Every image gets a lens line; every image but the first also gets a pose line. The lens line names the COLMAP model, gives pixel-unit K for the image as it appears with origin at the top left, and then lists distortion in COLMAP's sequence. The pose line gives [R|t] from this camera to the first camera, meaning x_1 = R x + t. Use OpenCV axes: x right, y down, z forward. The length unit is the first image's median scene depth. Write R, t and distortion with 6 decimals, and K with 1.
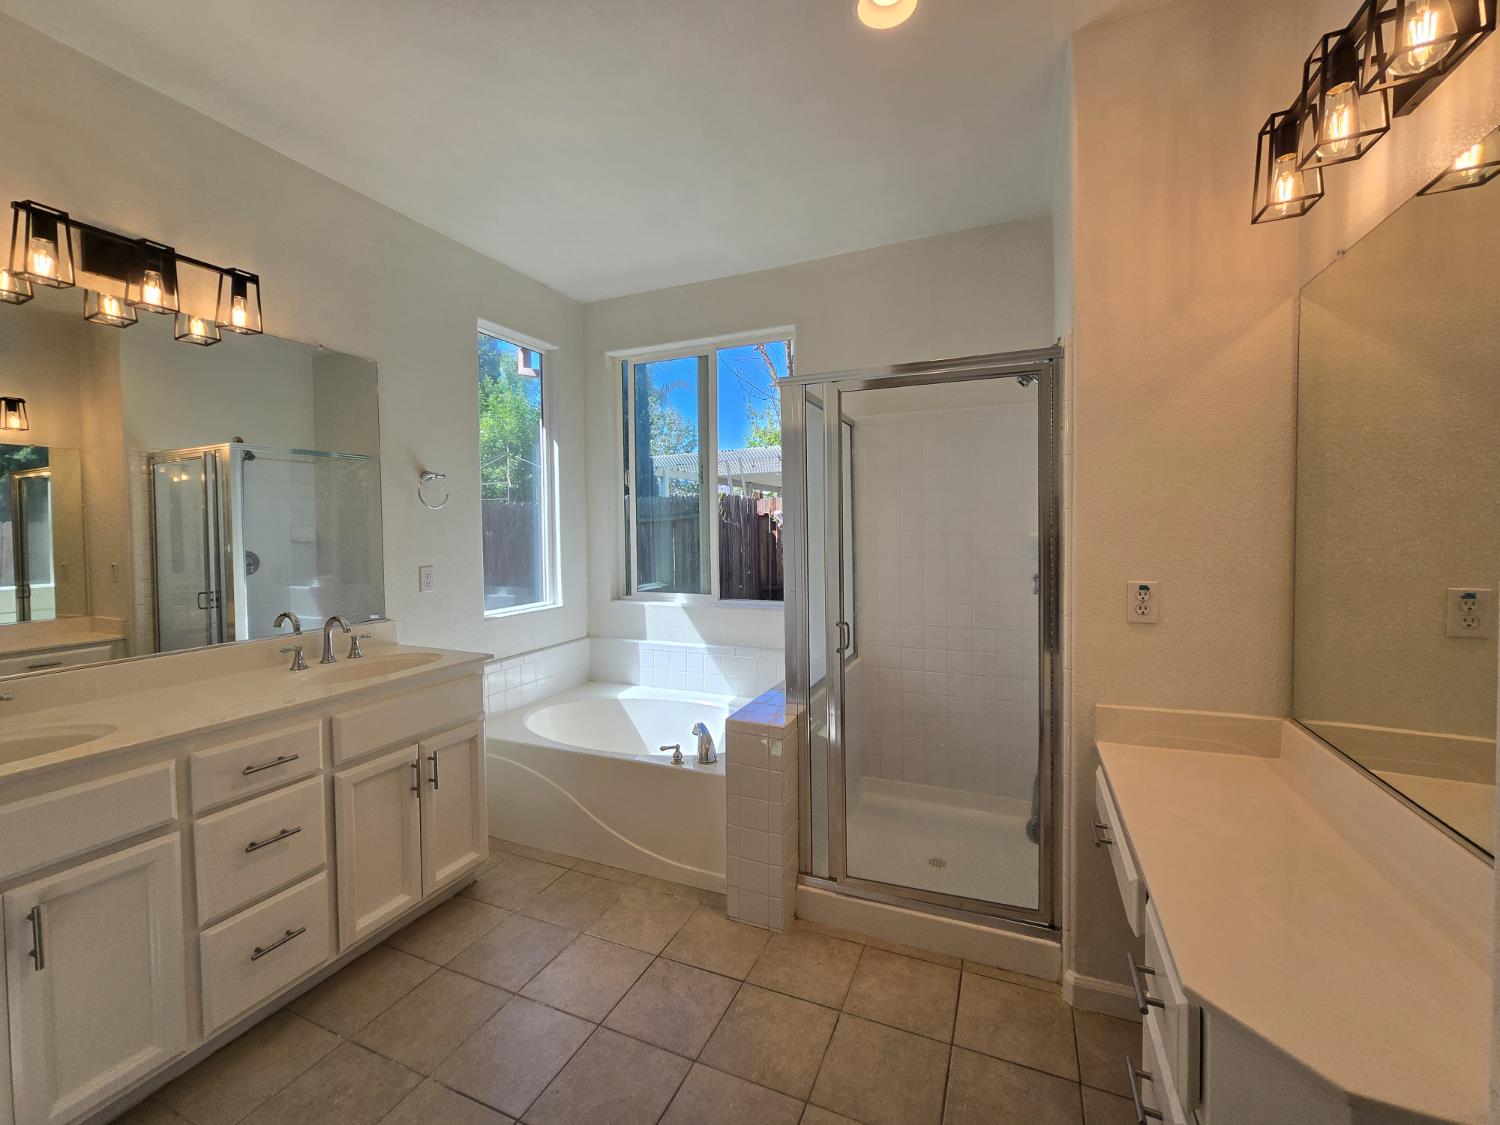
lens RADIAL K [[612.7, 0, 762.1], [0, 612.7, 551.0], [0, 0, 1]] dist [-0.007199, 0.002280]
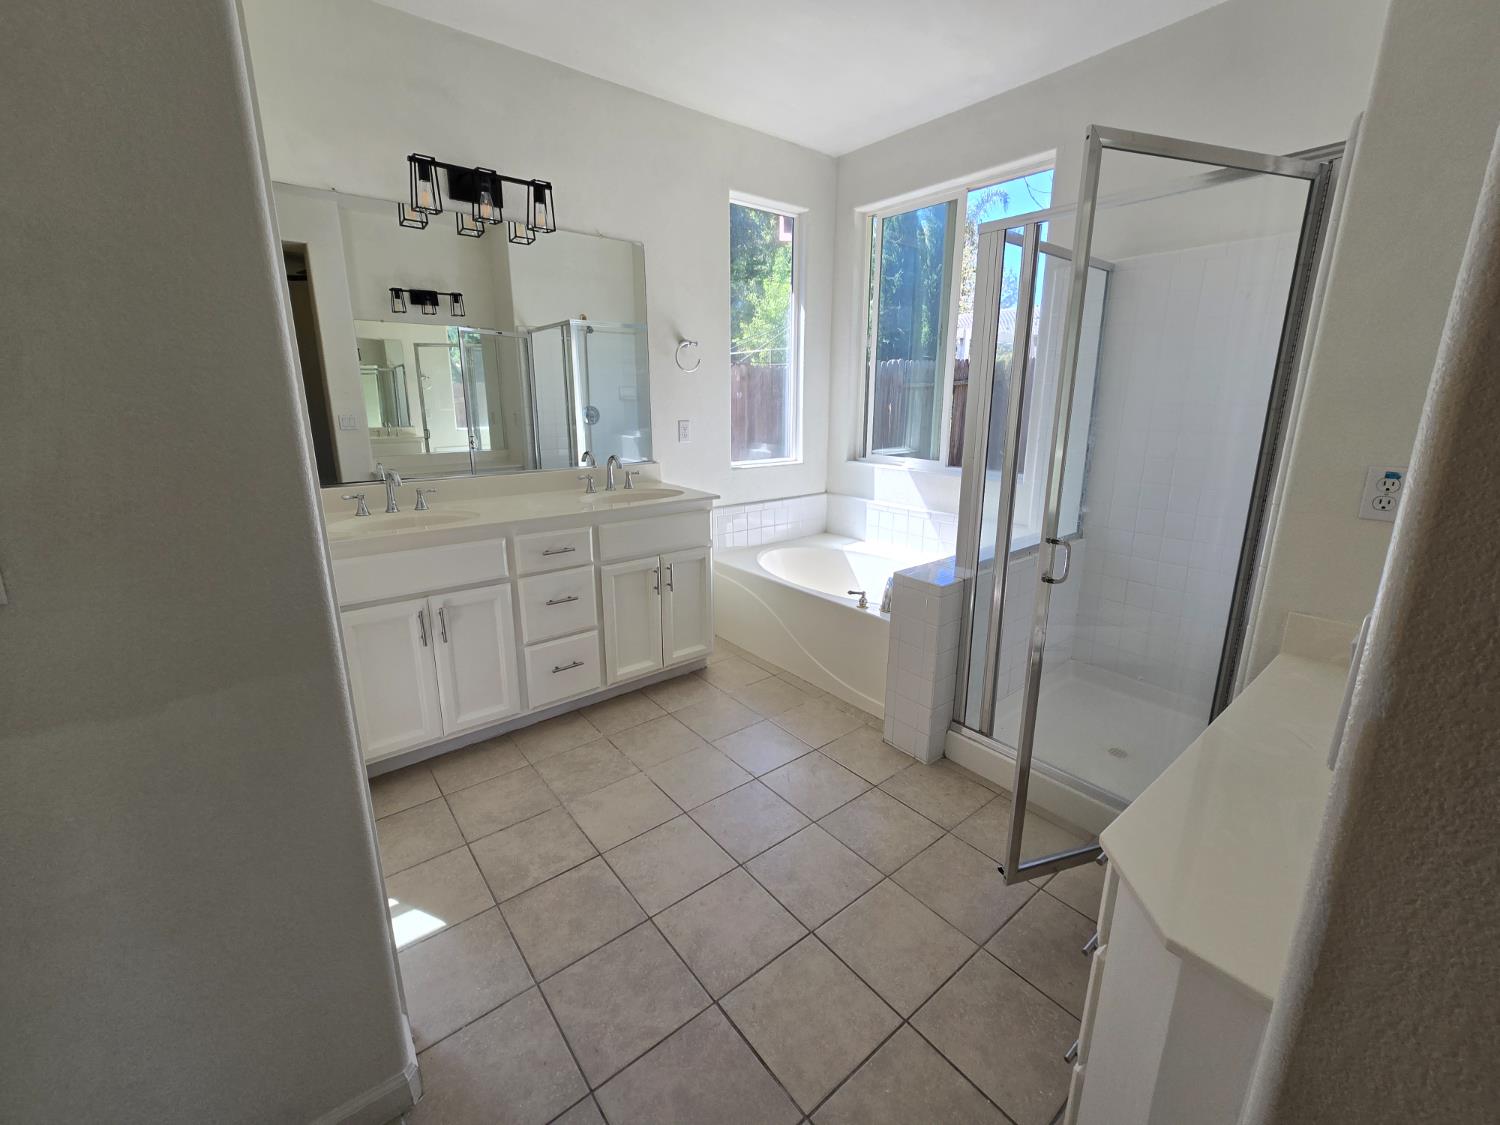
lens RADIAL K [[612.7, 0, 772.7], [0, 612.7, 545.6], [0, 0, 1]] dist [-0.007199, 0.002280]
pose [[0.888856, 0.123642, -0.441189, 0.216948], [-0.031308, 0.977041, 0.210738, 0.006877], [0.457116, -0.173503, 0.872320, -0.033522]]
